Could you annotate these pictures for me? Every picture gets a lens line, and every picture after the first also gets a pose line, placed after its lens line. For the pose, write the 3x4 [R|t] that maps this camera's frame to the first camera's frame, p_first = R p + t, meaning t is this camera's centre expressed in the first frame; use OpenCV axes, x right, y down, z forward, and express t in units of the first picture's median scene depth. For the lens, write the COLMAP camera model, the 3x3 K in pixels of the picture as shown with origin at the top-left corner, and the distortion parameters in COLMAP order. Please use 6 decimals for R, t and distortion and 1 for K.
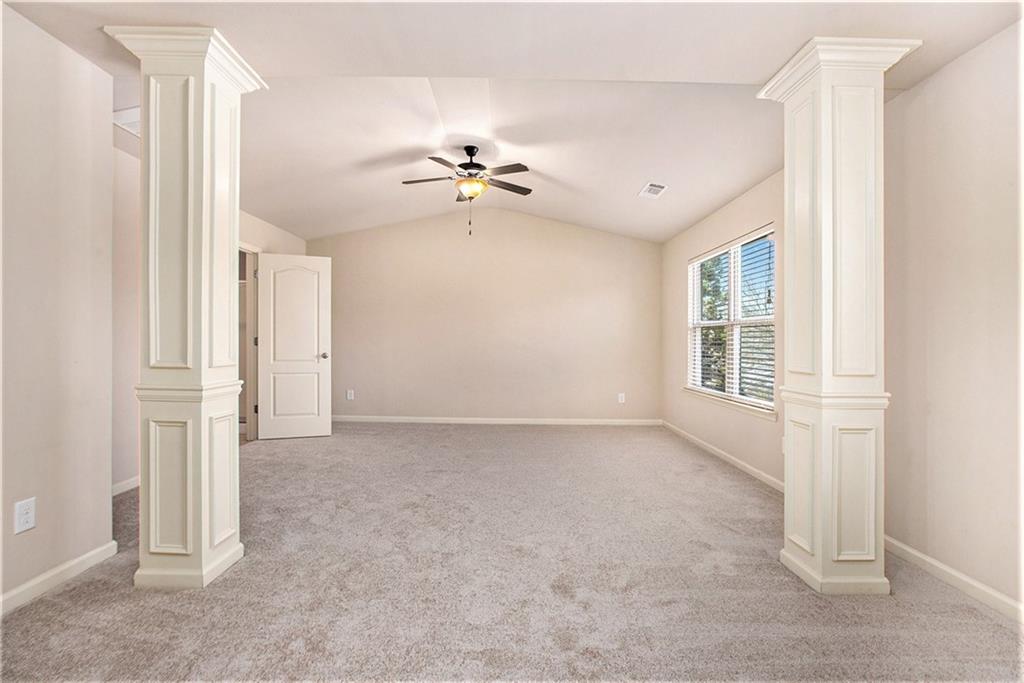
lens RADIAL K [[476.5, 0, 509.2], [0, 476.5, 336.6], [0, 0, 1]] dist [-0.029639, 0.005170]
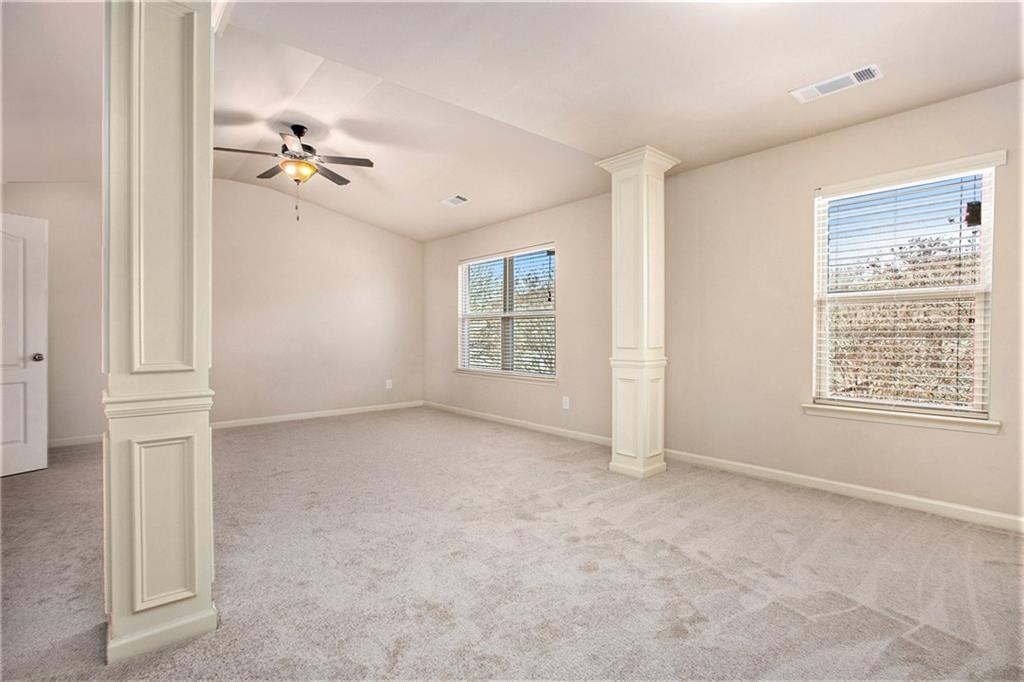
lens RADIAL K [[476.5, 0, 515.0], [0, 476.5, 335.9], [0, 0, 1]] dist [-0.029639, 0.005170]
pose [[0.761196, -0.022393, 0.648136, -0.501217], [0.008213, 0.999656, 0.024892, -0.005766], [-0.648470, -0.013625, 0.761118, 0.007118]]
